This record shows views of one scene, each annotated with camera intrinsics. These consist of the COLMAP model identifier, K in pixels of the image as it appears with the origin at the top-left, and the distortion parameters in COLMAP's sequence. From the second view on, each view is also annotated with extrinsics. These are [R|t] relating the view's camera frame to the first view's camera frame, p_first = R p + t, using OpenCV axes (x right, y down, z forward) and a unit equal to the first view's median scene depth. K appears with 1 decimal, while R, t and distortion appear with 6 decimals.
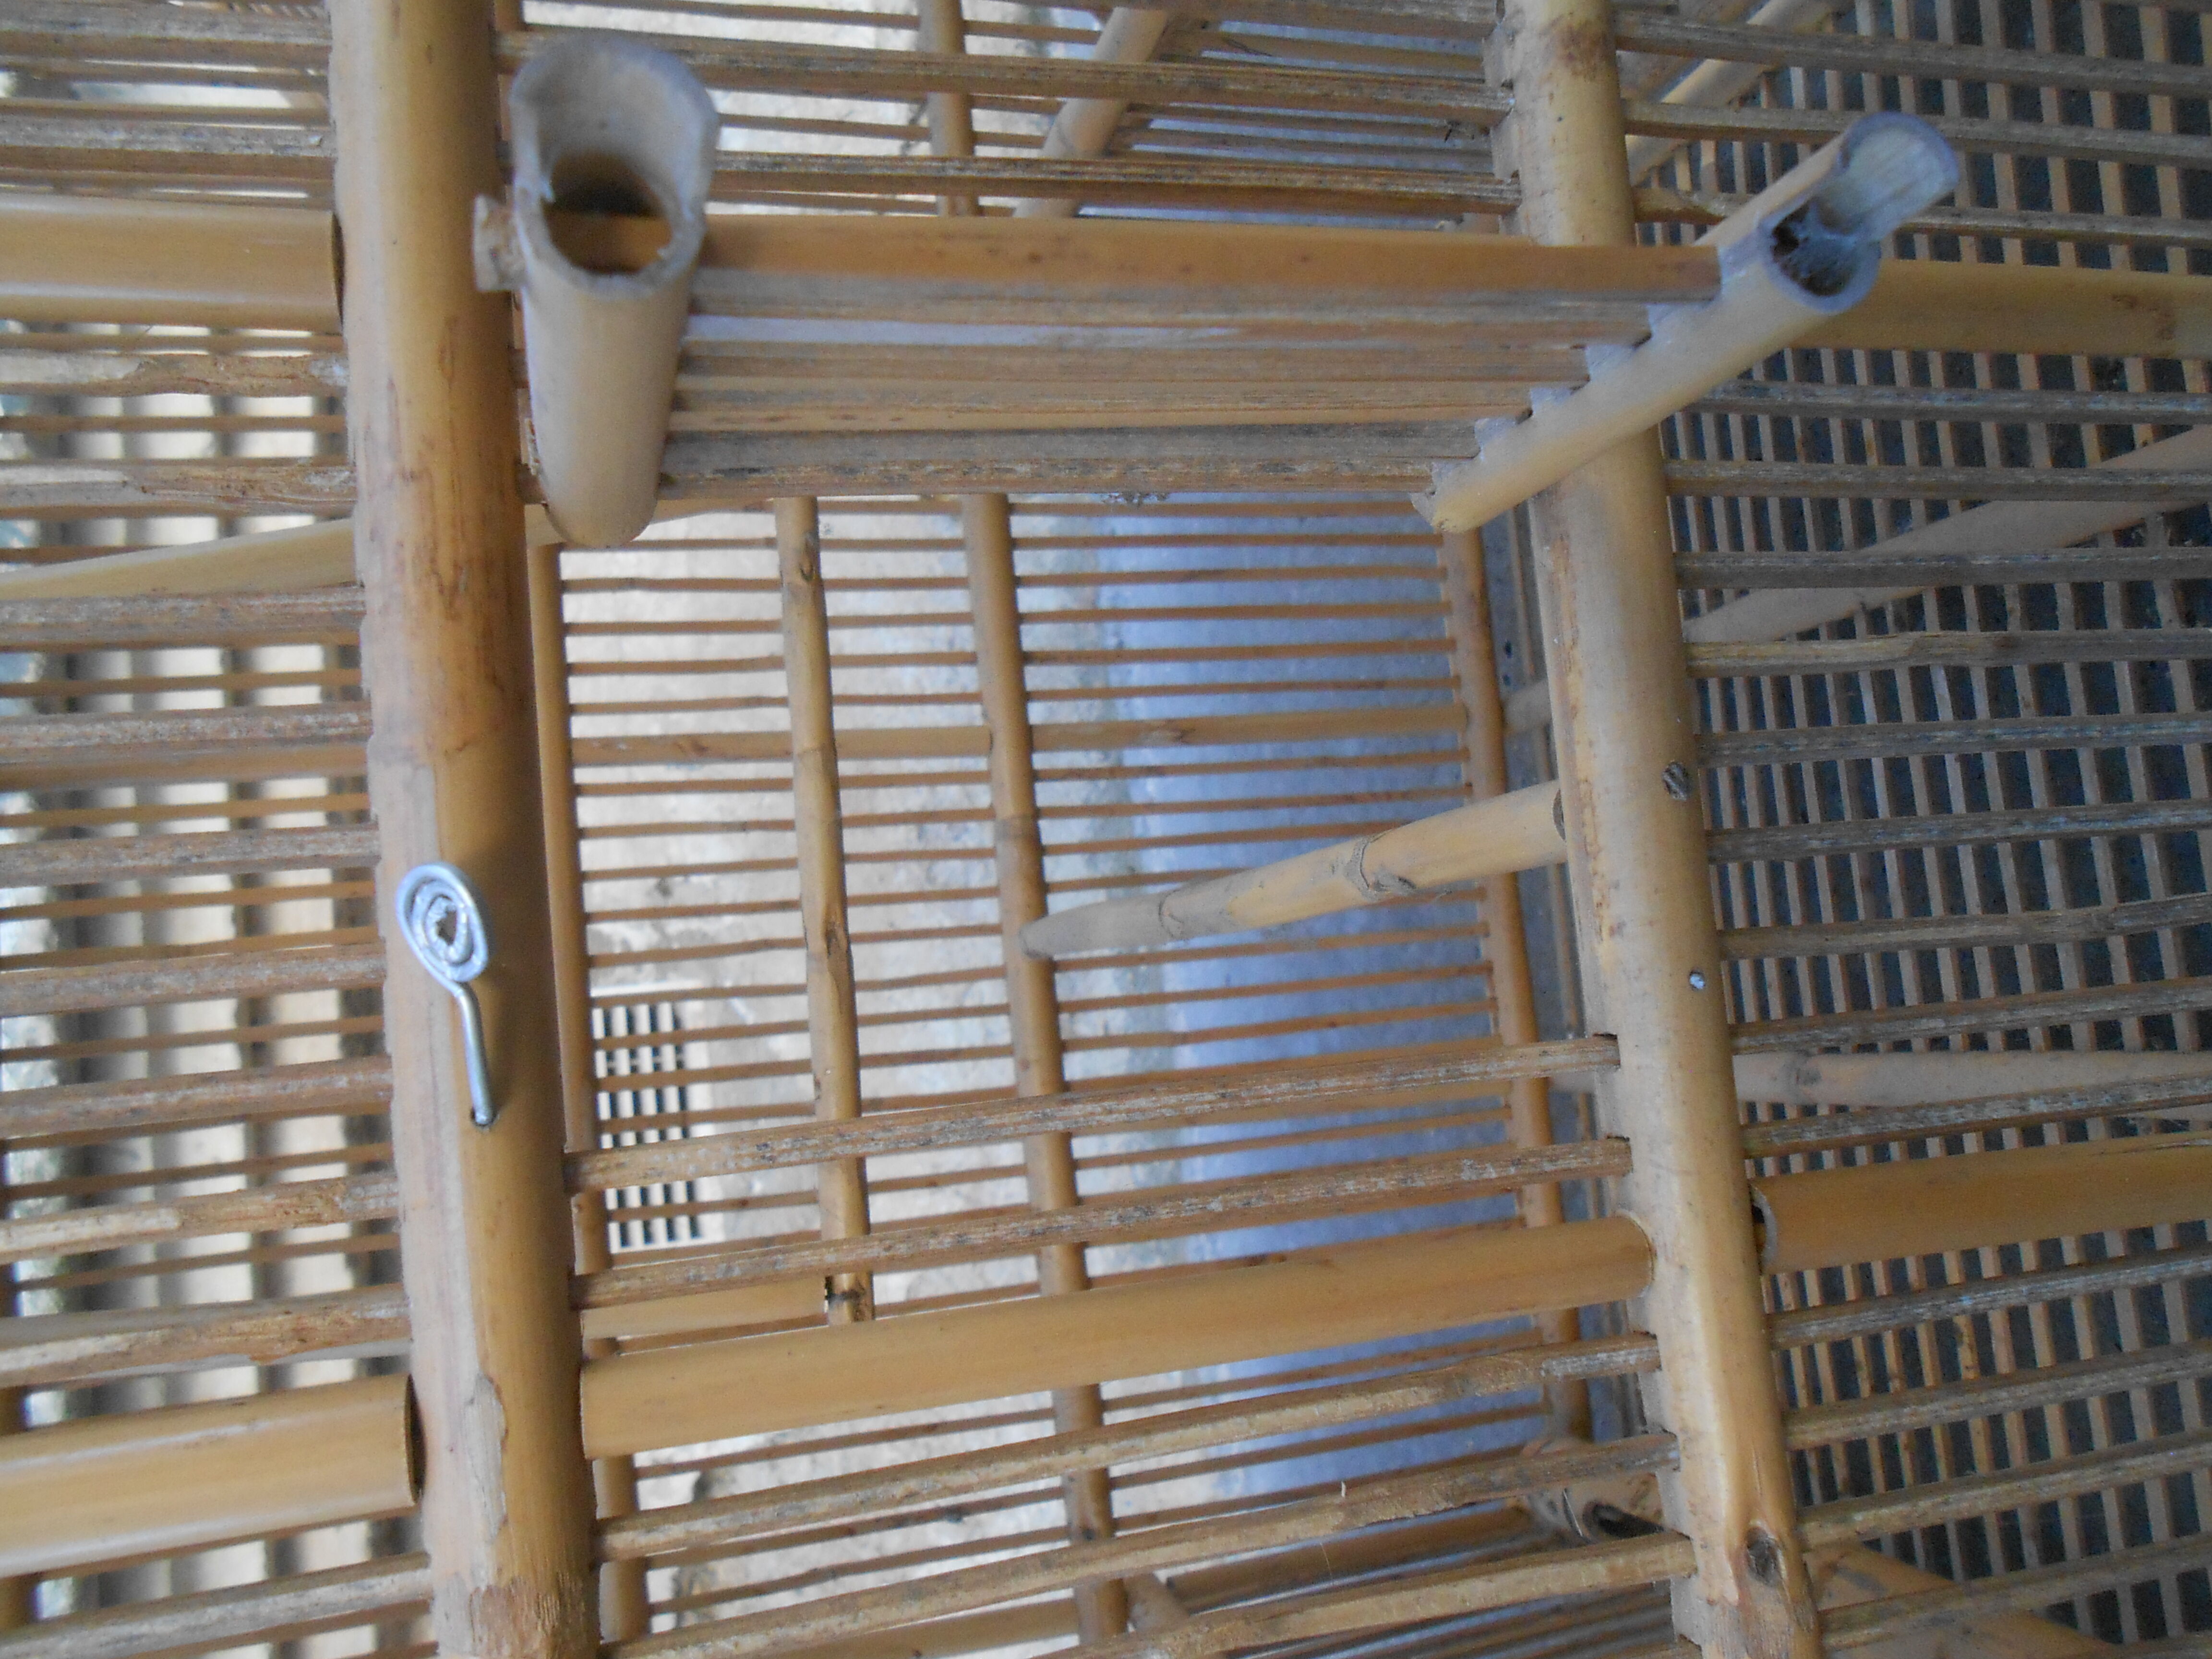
lens RADIAL K [[1650.1, 0, 1106.0], [0, 1650.1, 829.5], [0, 0, 1]] dist [-0.023085, 0.042539]
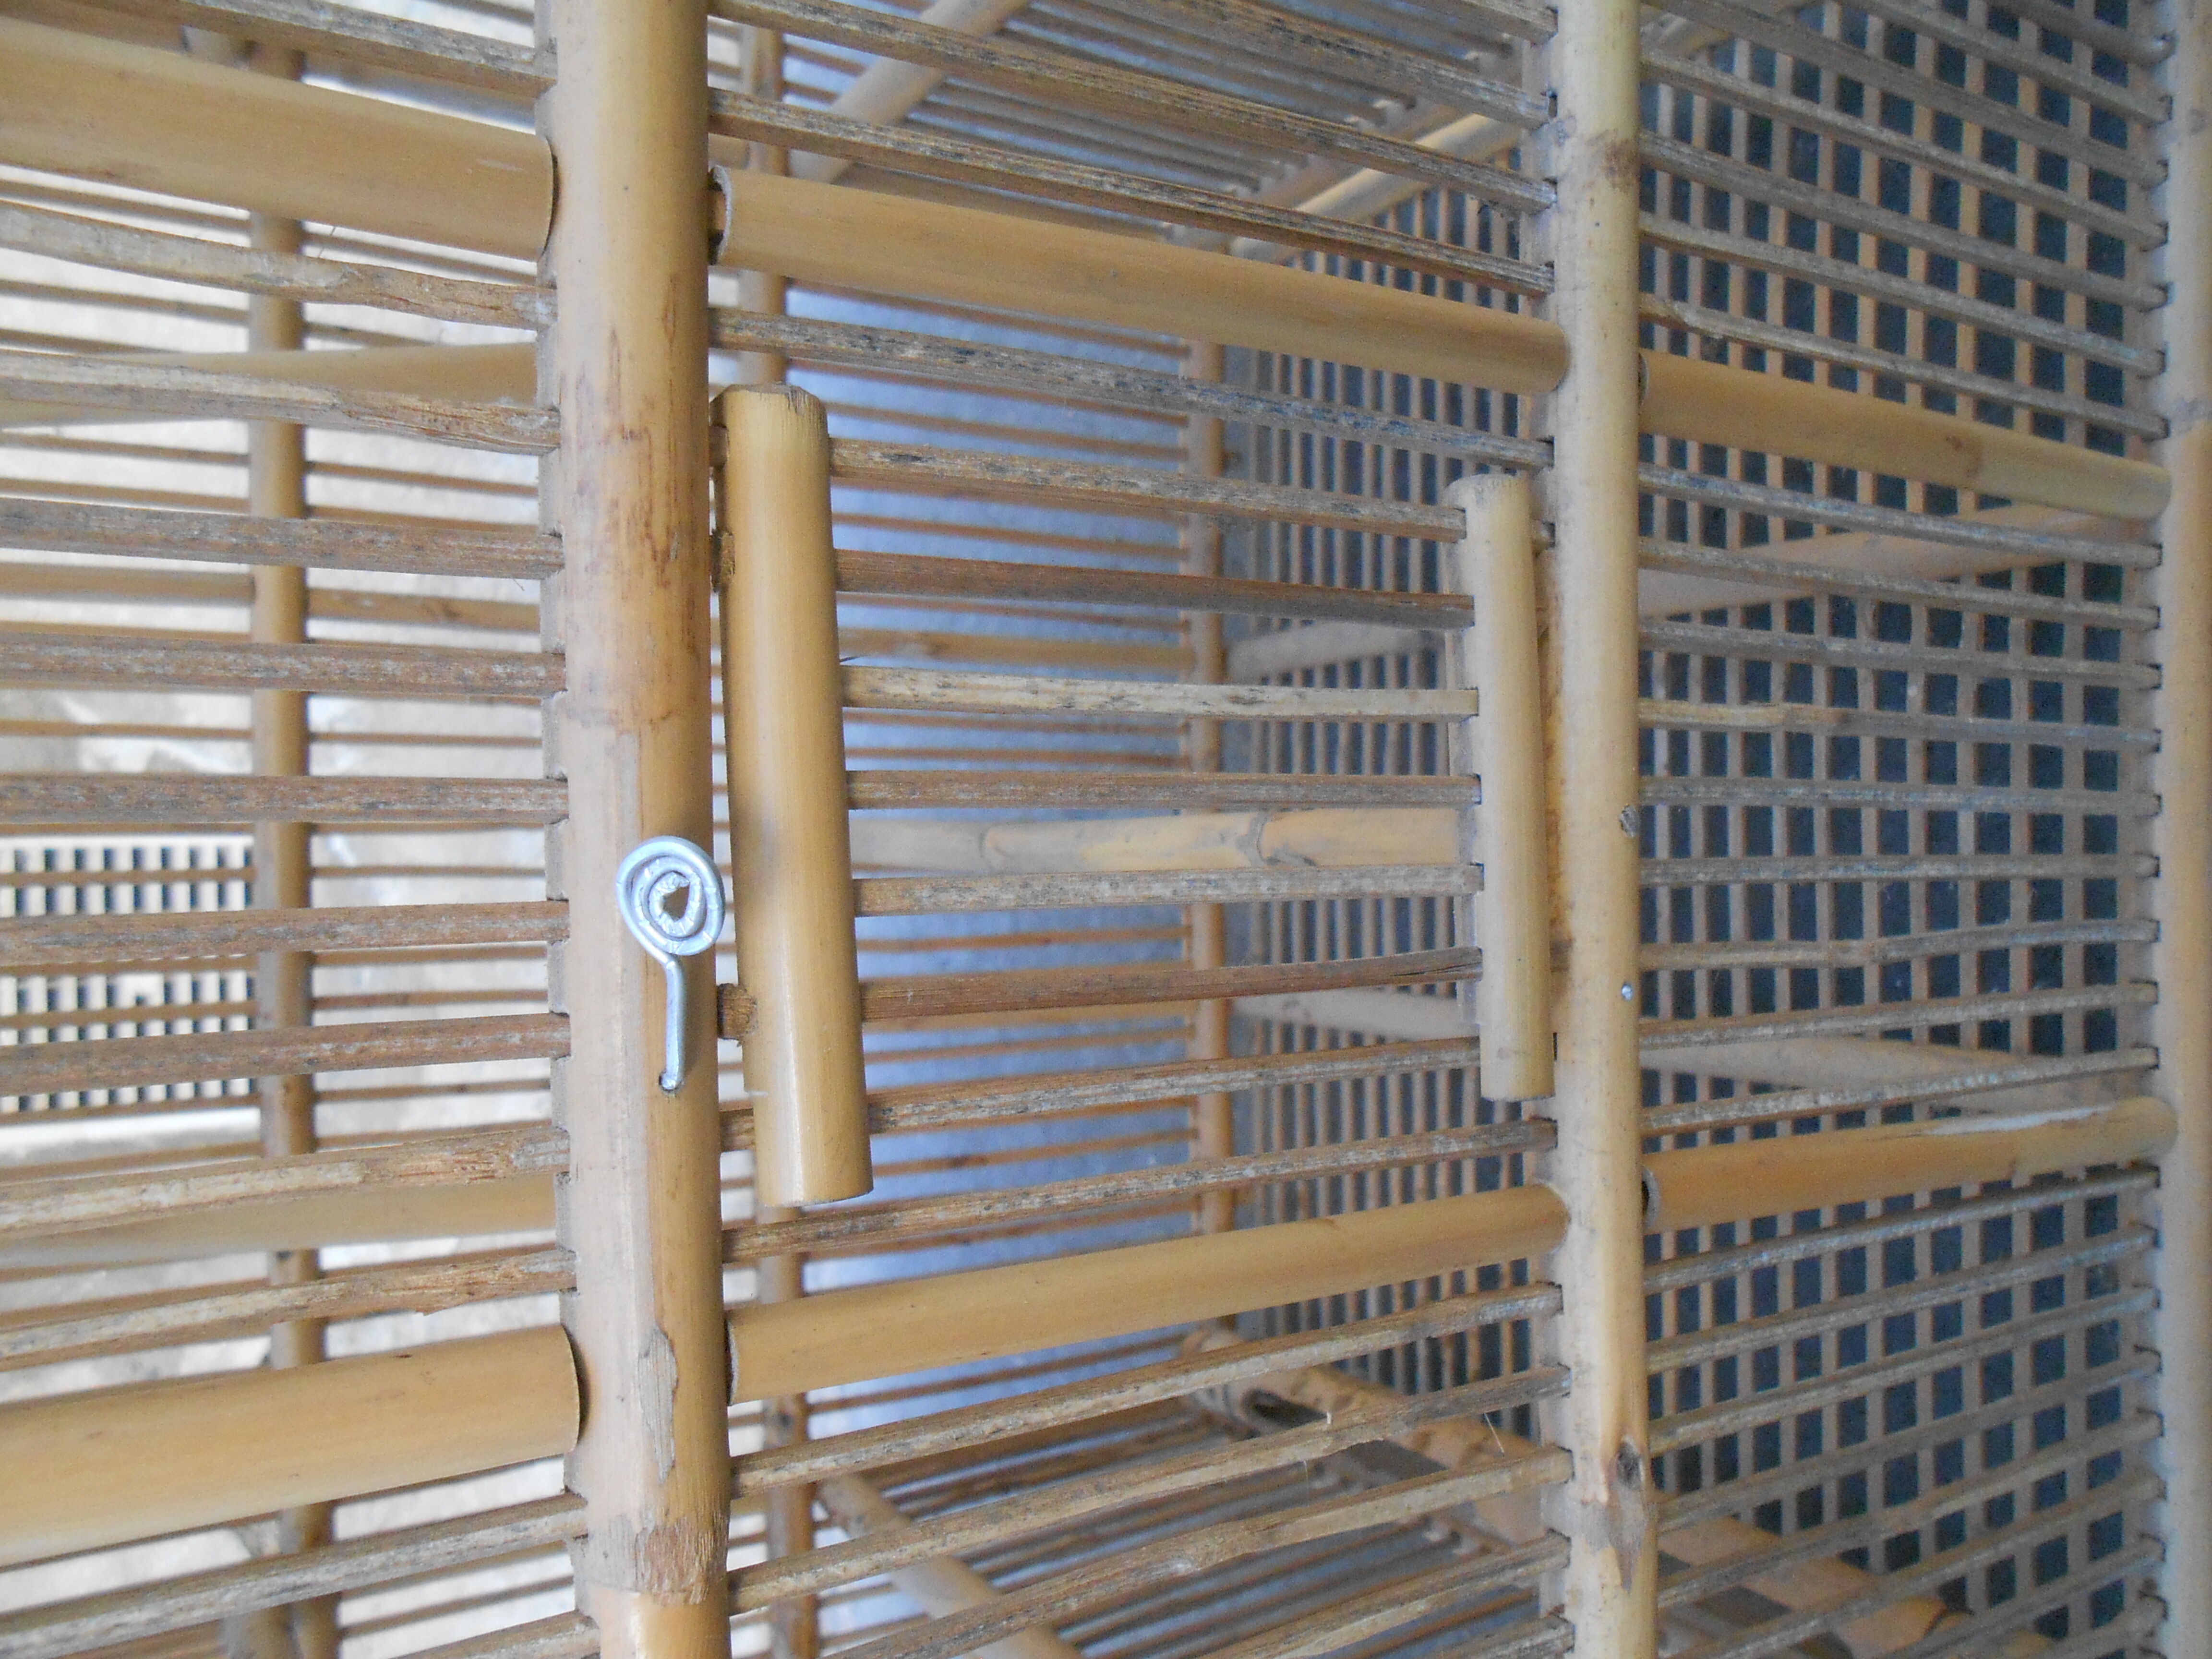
lens RADIAL K [[1650.1, 0, 1106.0], [0, 1650.1, 829.5], [0, 0, 1]] dist [-0.023085, 0.042539]
pose [[0.962214, 0.083586, 0.259148, -0.357419], [-0.102062, 0.993047, 0.058655, -0.062317], [-0.252444, -0.082888, 0.964055, -0.038763]]
